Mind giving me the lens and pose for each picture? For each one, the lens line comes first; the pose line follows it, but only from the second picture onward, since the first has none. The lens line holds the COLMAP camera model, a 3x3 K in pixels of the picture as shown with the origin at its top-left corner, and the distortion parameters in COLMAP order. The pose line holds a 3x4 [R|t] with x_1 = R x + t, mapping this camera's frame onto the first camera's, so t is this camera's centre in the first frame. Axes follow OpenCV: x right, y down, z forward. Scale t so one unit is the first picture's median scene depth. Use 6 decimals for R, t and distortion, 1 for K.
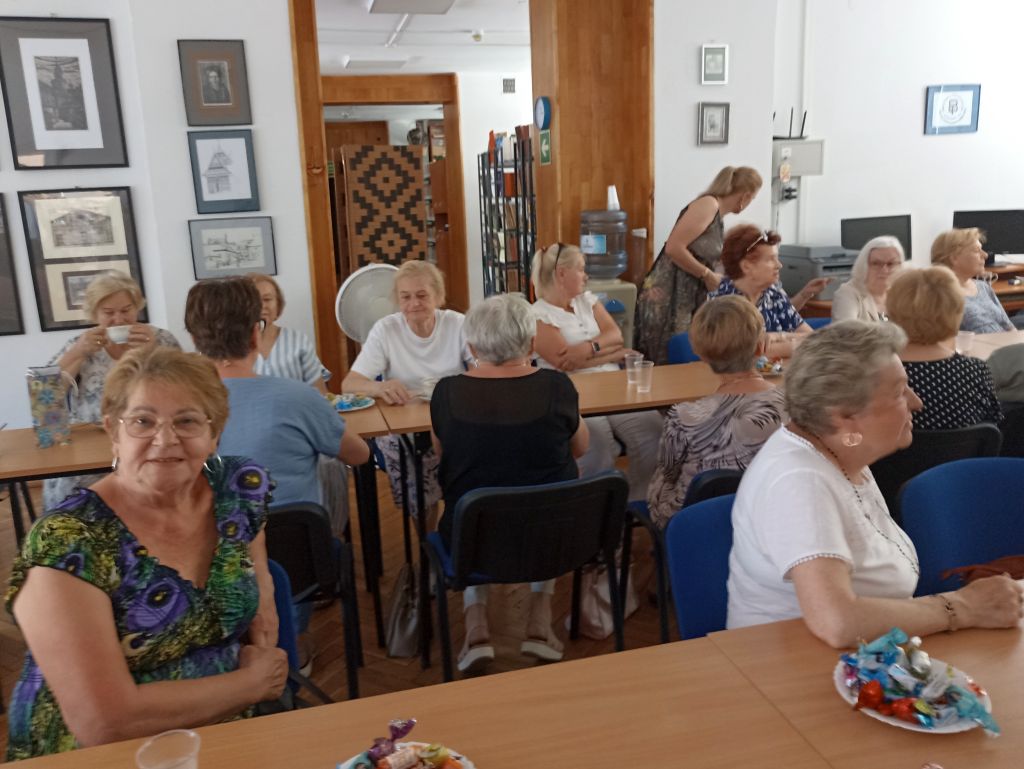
lens RADIAL K [[901.8, 0, 518.7], [0, 901.8, 385.0], [0, 0, 1]] dist [0.042274, -0.004957]
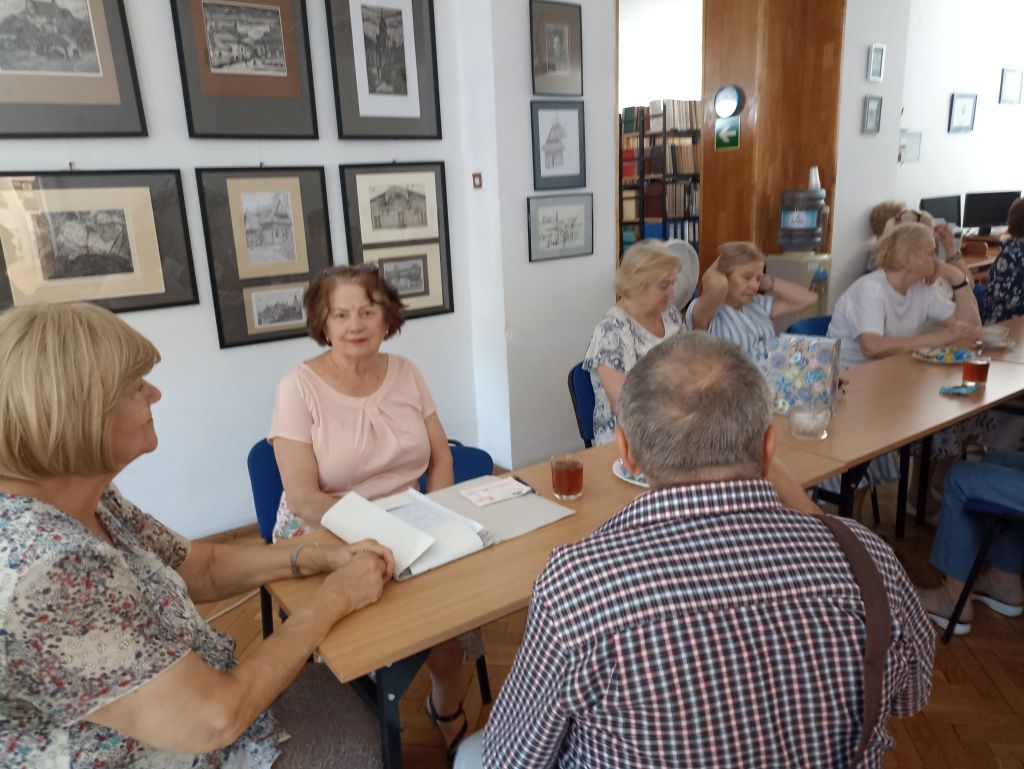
lens RADIAL K [[768.9, 0, 544.3], [0, 768.9, 388.9], [0, 0, 1]] dist [0.052059, -0.001818]
pose [[0.930590, -0.089092, 0.355056, -0.629638], [0.078932, 0.995951, 0.043031, -0.015968], [-0.357452, -0.012019, 0.933854, 0.235936]]
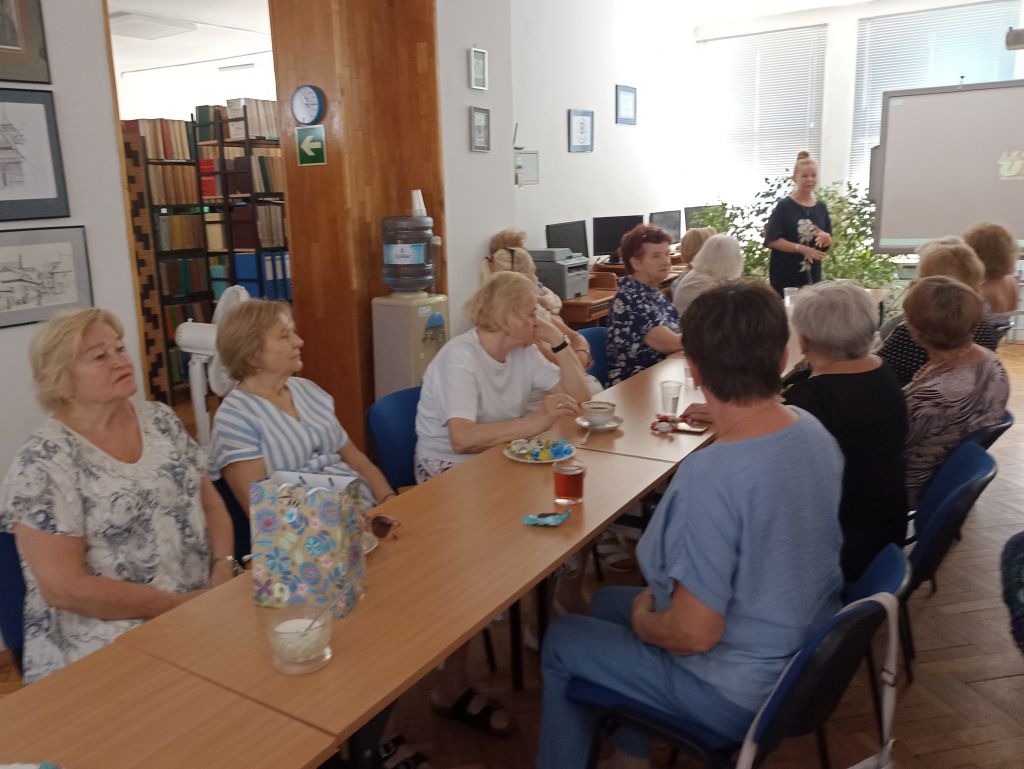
lens RADIAL K [[842.1, 0, 516.7], [0, 842.1, 391.0], [0, 0, 1]] dist [0.071534, -0.027332]
pose [[0.739574, -0.147444, 0.656727, -0.464877], [0.151670, 0.987124, 0.050819, -0.049654], [-0.655764, 0.062022, 0.752414, 0.321332]]
